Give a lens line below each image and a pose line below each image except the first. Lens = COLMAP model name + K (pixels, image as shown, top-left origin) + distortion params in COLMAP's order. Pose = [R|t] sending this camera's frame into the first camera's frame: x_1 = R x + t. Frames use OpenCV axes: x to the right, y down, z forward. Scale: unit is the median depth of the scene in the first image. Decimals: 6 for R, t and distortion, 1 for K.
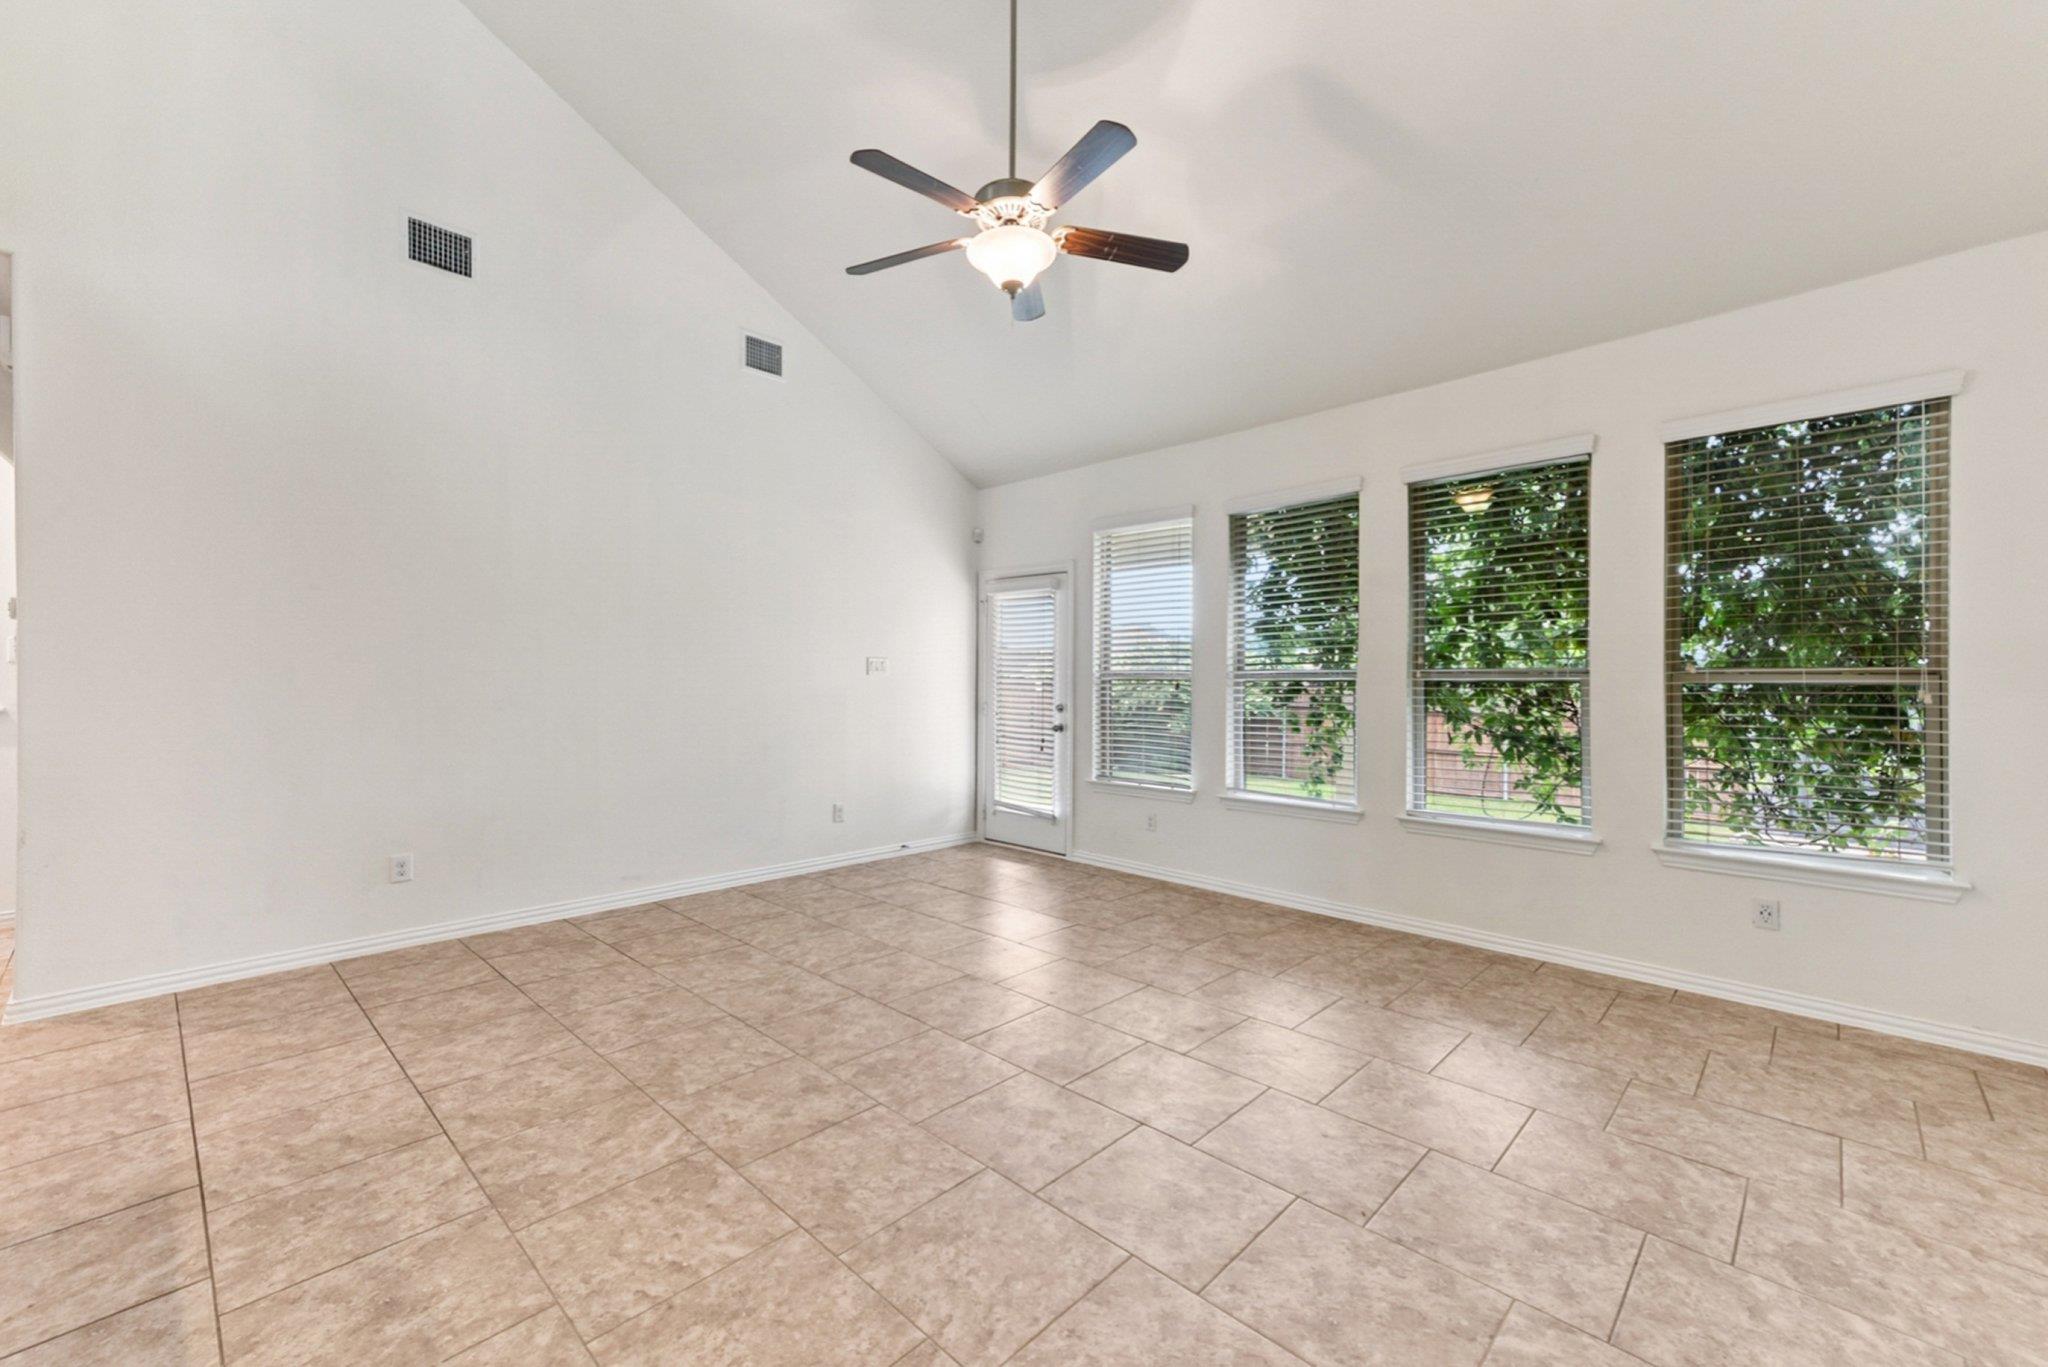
lens RADIAL K [[817.7, 0, 1008.4], [0, 817.7, 690.7], [0, 0, 1]] dist [0.031057, 0.000162]
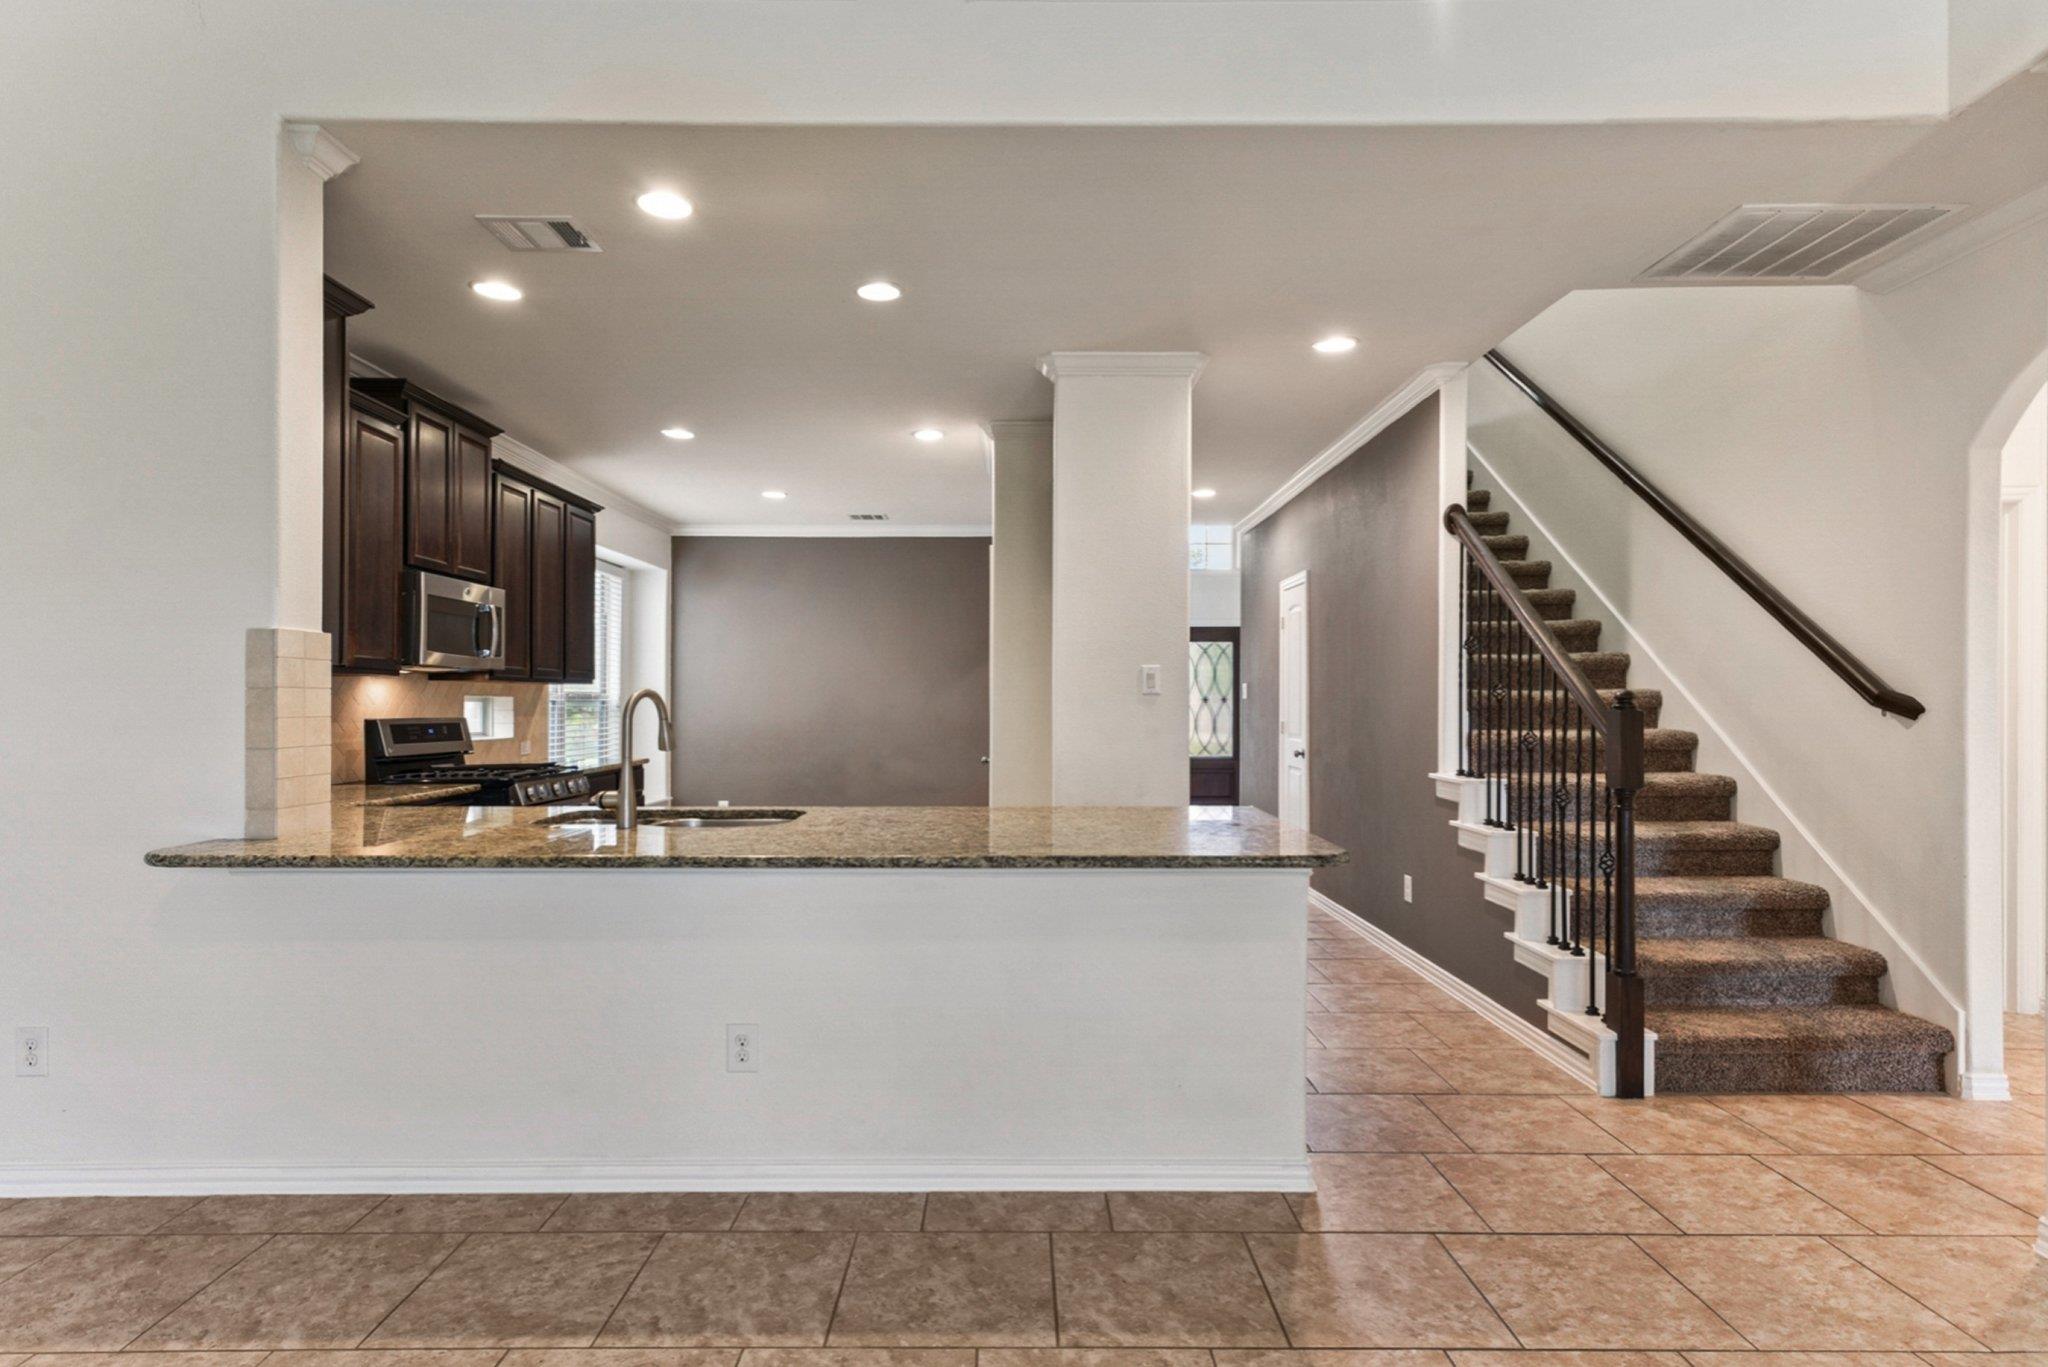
lens RADIAL K [[1079.7, 0, 1019.7], [0, 1079.7, 691.7], [0, 0, 1]] dist [0.014166, -0.000353]
pose [[-0.713338, -0.012842, -0.700703, -0.035327], [-0.012929, 0.999903, -0.005163, -0.018622], [0.700701, 0.005376, -0.713435, 1.142166]]
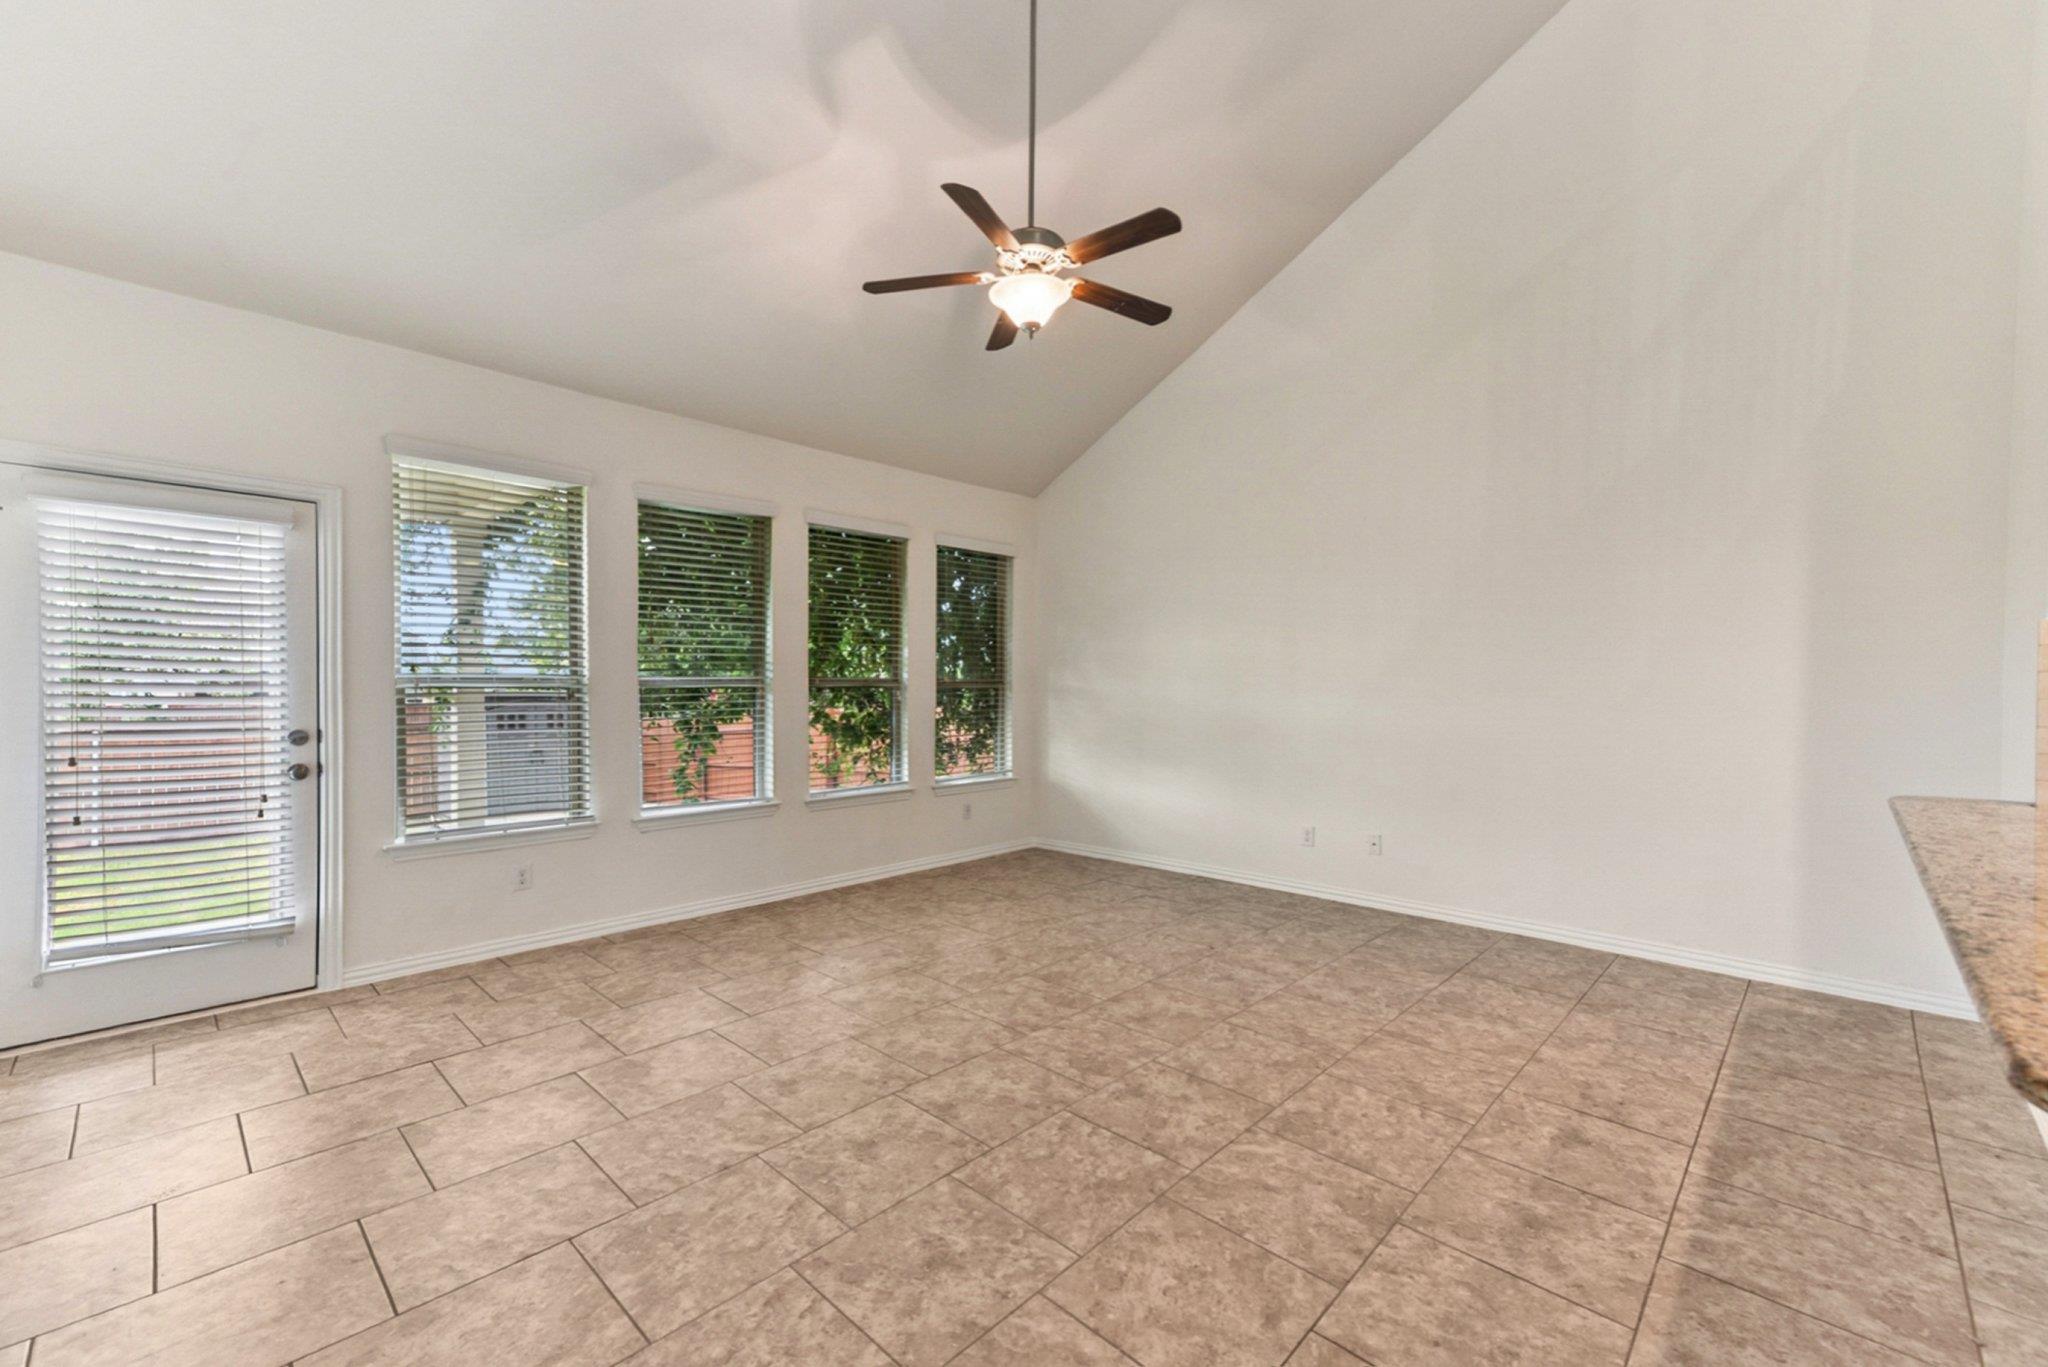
lens RADIAL K [[833.1, 0, 1035.6], [0, 833.1, 737.7], [0, 0, 1]] dist [0.042328, 0.000108]
pose [[-0.011969, -0.066269, 0.997730, -1.115993], [0.010336, 0.997740, 0.066394, -0.025892], [-0.999875, 0.011107, -0.011257, 1.009332]]
